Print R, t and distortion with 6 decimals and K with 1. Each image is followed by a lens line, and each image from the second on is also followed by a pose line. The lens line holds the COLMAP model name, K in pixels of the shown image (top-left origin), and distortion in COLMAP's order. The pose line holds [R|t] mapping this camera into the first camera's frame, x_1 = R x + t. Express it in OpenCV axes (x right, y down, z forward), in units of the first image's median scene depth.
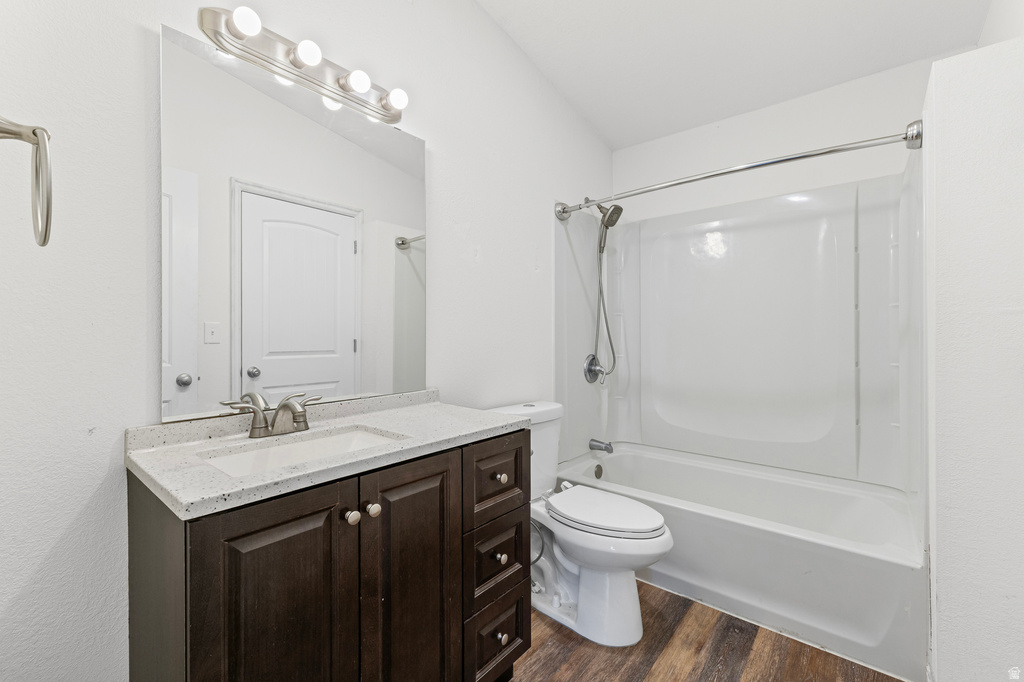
lens RADIAL K [[438.8, 0, 513.7], [0, 438.8, 338.1], [0, 0, 1]] dist [0.005669, -0.000349]
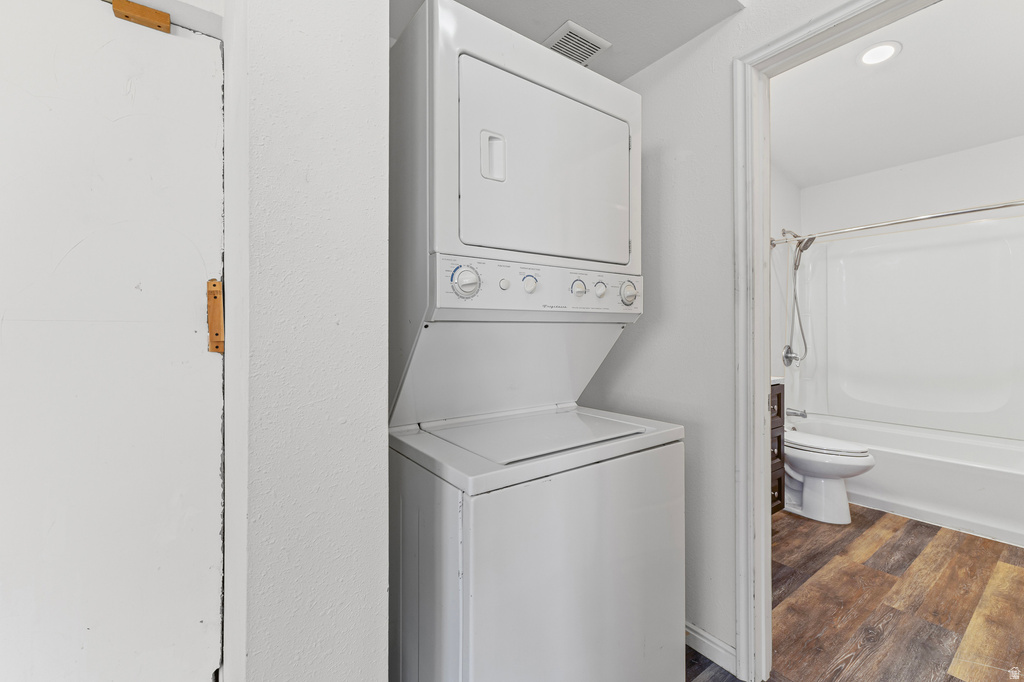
lens RADIAL K [[438.8, 0, 511.9], [0, 438.8, 336.5], [0, 0, 1]] dist [0.005669, -0.000349]
pose [[0.969362, -0.002161, -0.245628, -0.334278], [0.002460, 0.999997, 0.000909, 0.007768], [0.245626, -0.001485, 0.969364, -0.555424]]
